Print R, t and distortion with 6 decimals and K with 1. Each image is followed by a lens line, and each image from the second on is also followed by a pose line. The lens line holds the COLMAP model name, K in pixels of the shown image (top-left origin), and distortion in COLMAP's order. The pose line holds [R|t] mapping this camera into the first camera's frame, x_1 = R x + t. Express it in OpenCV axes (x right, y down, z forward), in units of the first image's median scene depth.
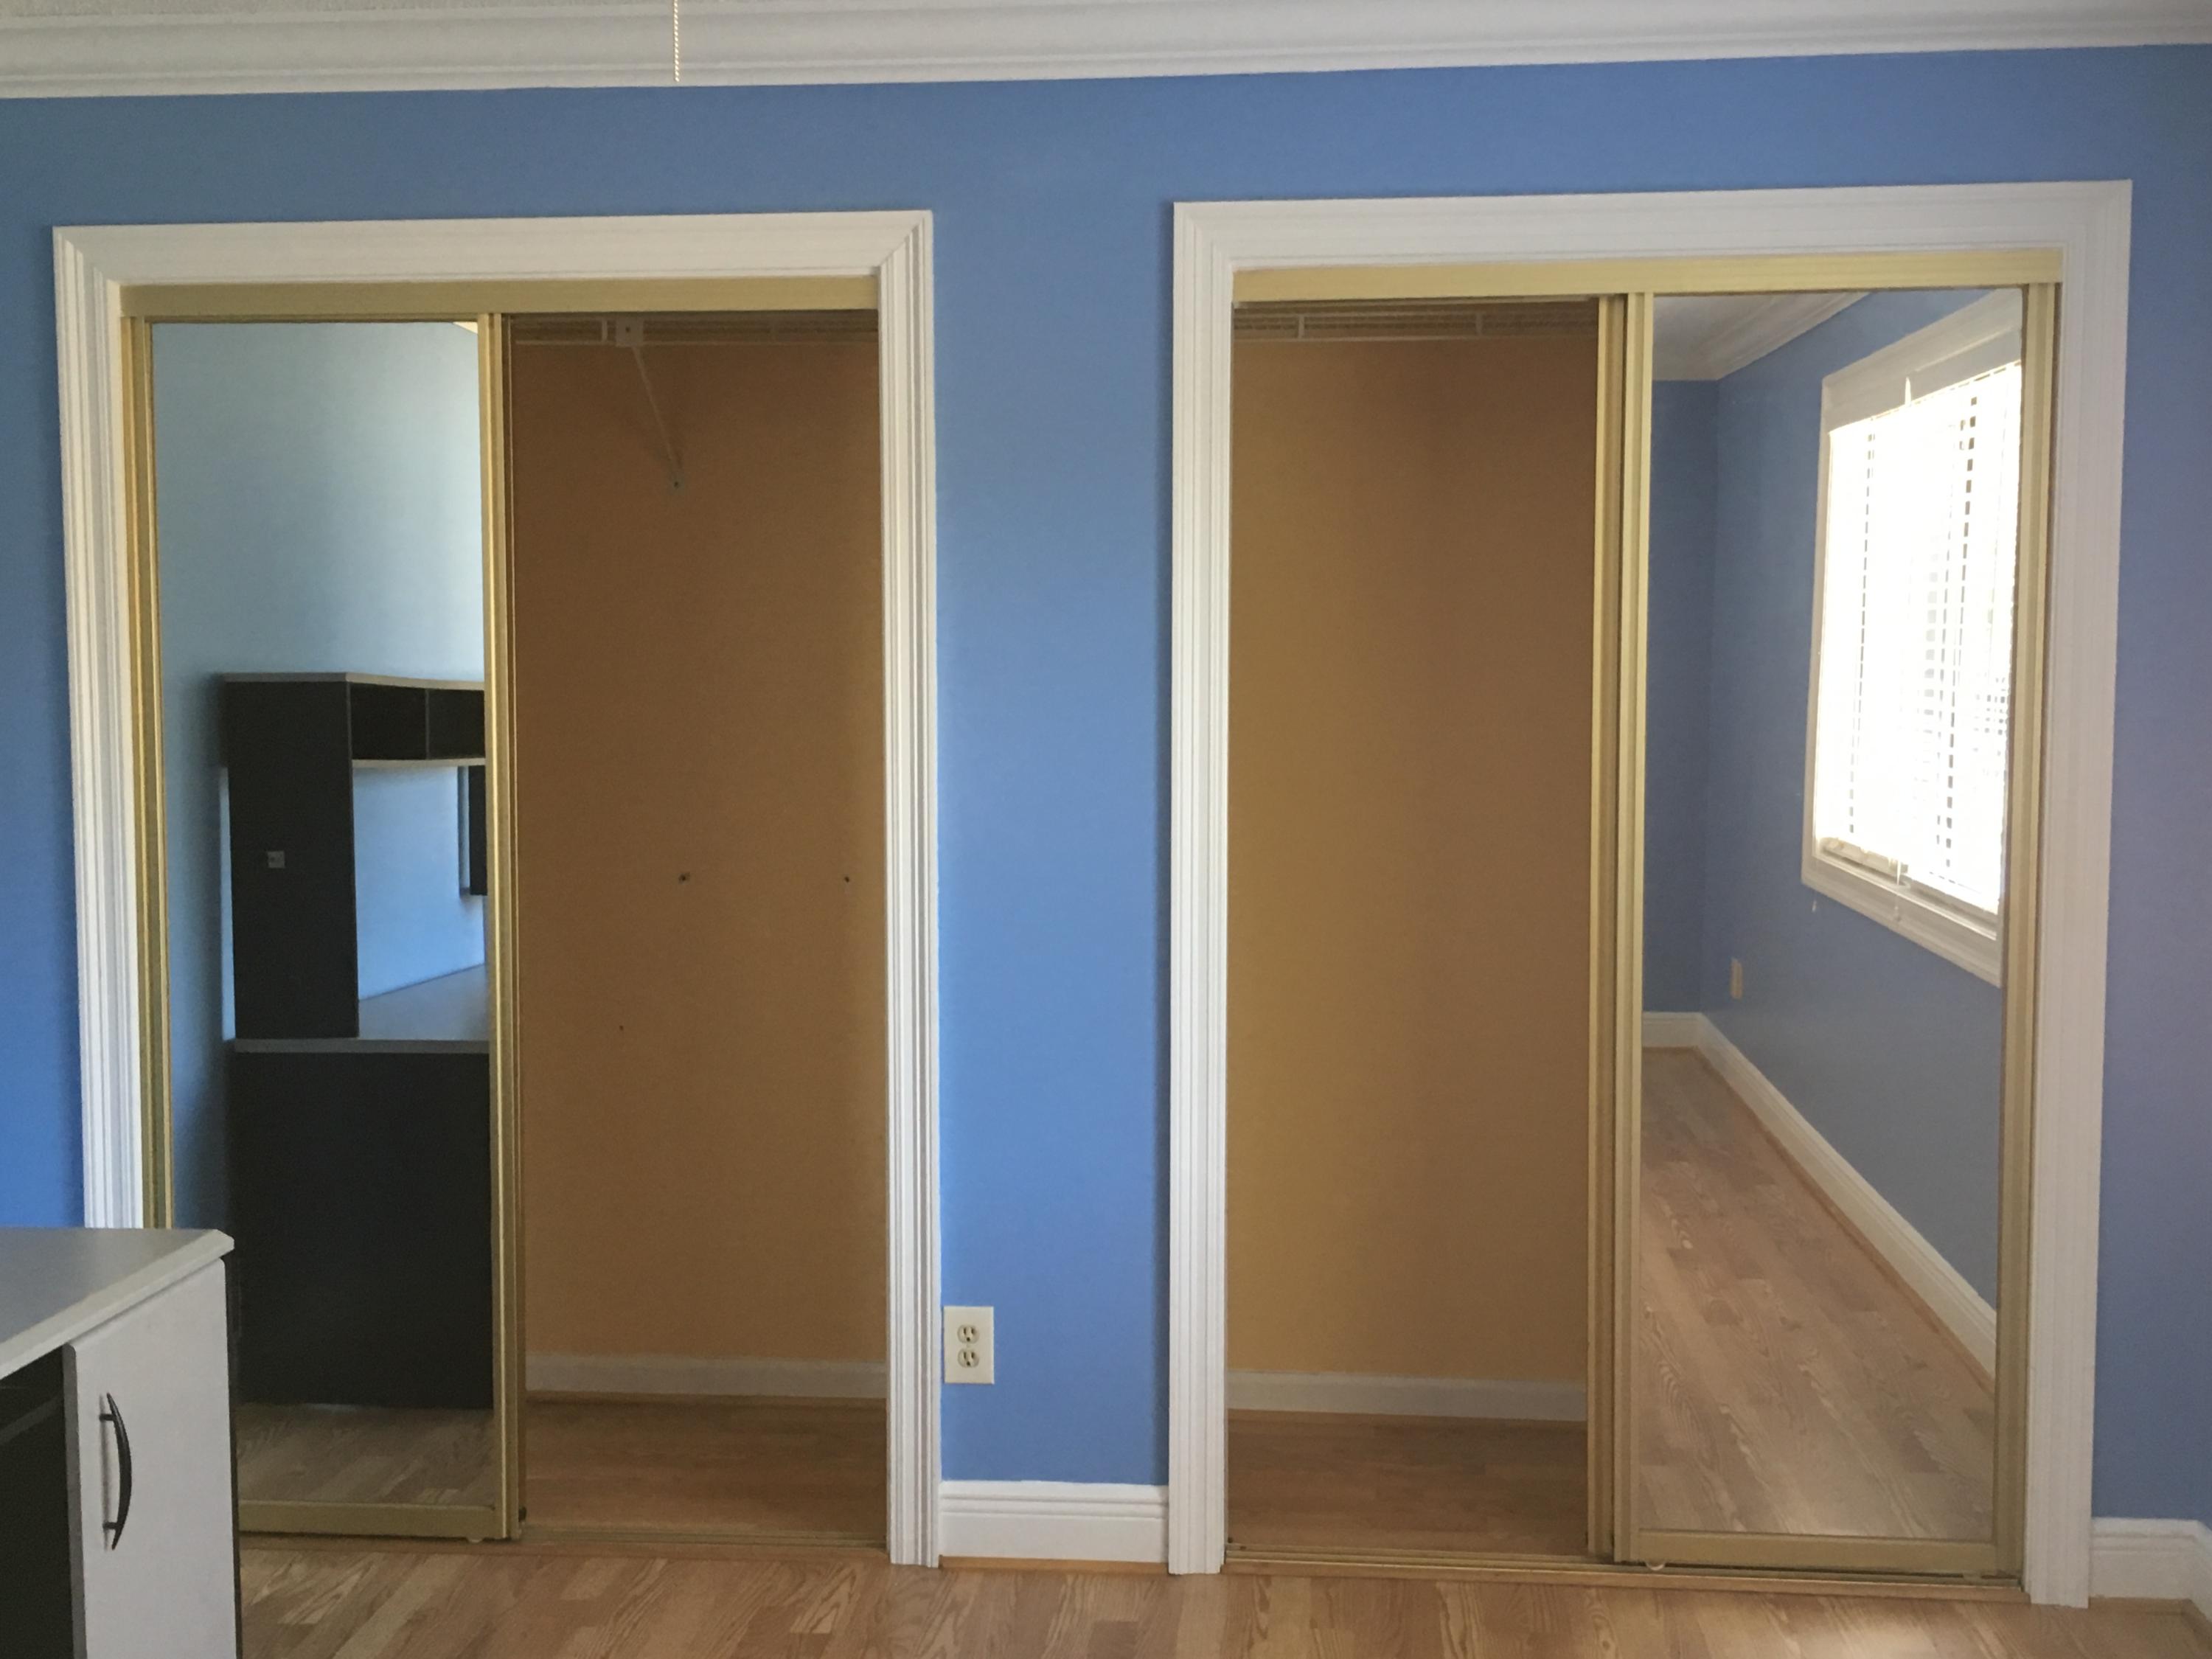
lens RADIAL K [[2440.4, 0, 1106.0], [0, 2440.4, 829.5], [0, 0, 1]] dist [0.089749, -0.158945]
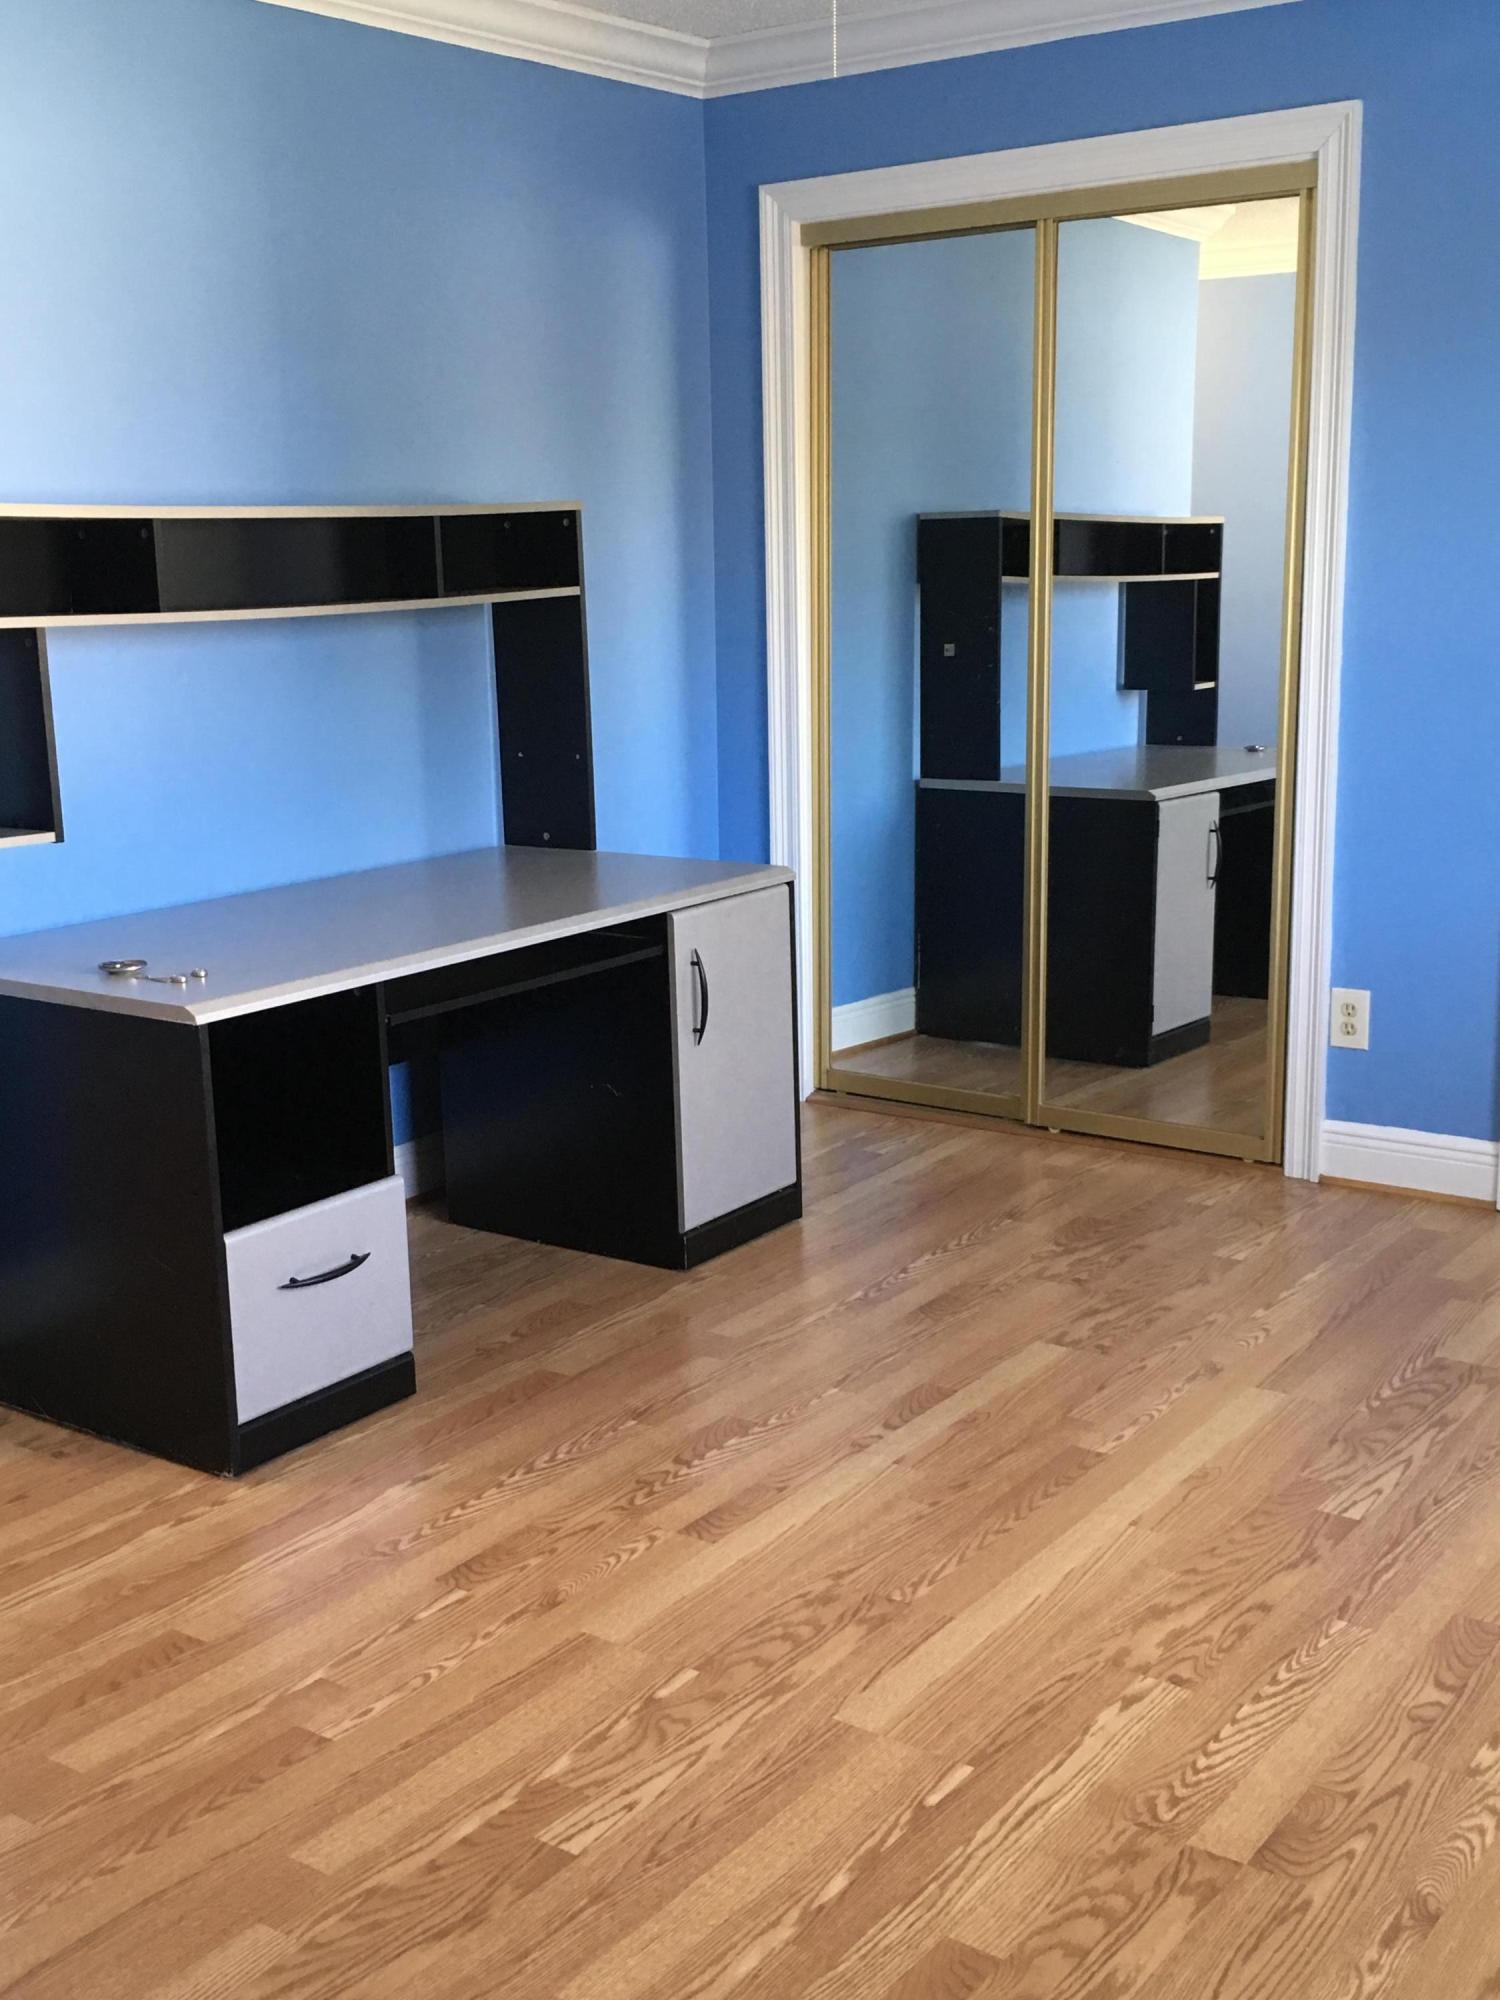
lens RADIAL K [[2206.5, 0, 750.0], [0, 2206.5, 1000.0], [0, 0, 1]] dist [0.089749, -0.158945]
pose [[0.854971, 0.093301, -0.510215, 0.270120], [-0.020609, 0.989022, 0.146323, 0.035653], [0.518266, -0.114587, 0.847508, -0.156070]]
